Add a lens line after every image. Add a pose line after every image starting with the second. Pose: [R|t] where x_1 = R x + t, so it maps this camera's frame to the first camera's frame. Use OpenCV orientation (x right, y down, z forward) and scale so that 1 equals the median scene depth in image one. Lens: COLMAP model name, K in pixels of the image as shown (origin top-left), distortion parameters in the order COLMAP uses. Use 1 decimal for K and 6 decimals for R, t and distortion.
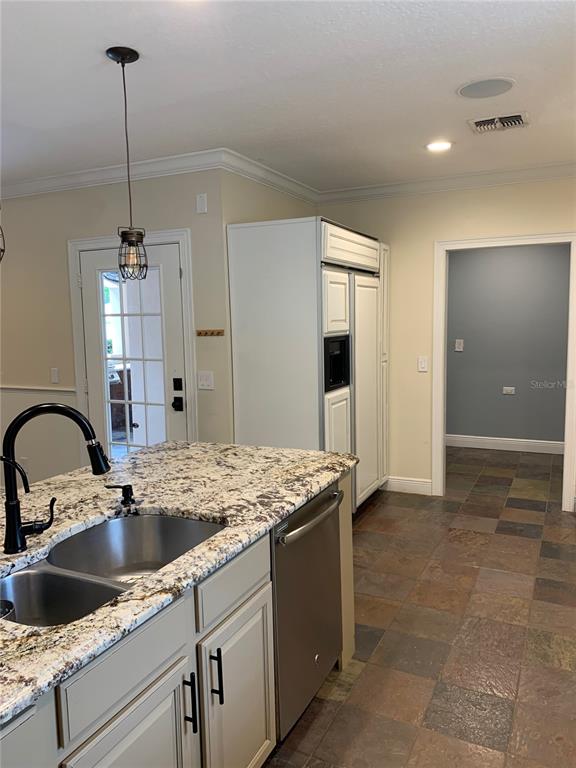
lens RADIAL K [[587.5, 0, 285.5], [0, 587.5, 385.8], [0, 0, 1]] dist [0.006804, -0.013831]
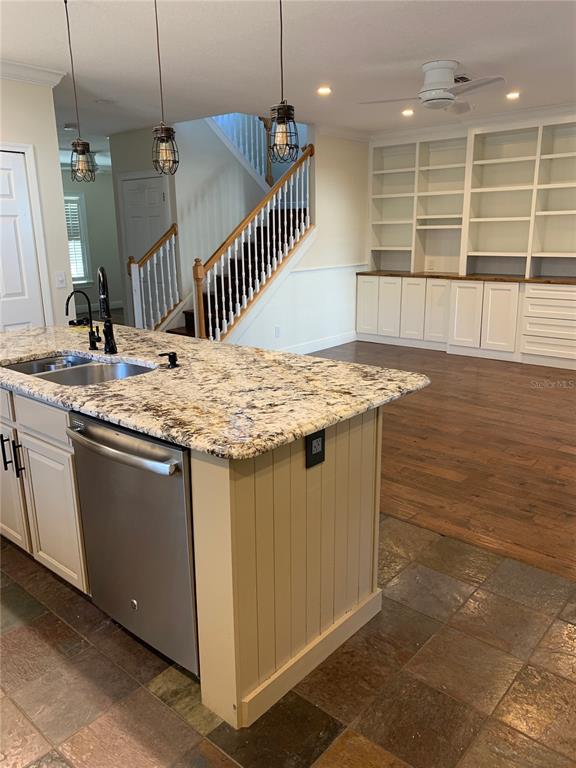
lens RADIAL K [[587.5, 0, 289.2], [0, 587.5, 378.7], [0, 0, 1]] dist [0.006804, -0.013831]
pose [[-0.254003, 0.265939, -0.929924, 0.409663], [-0.090736, 0.950665, 0.296654, -0.081120], [0.962938, 0.159729, -0.217342, 0.763958]]
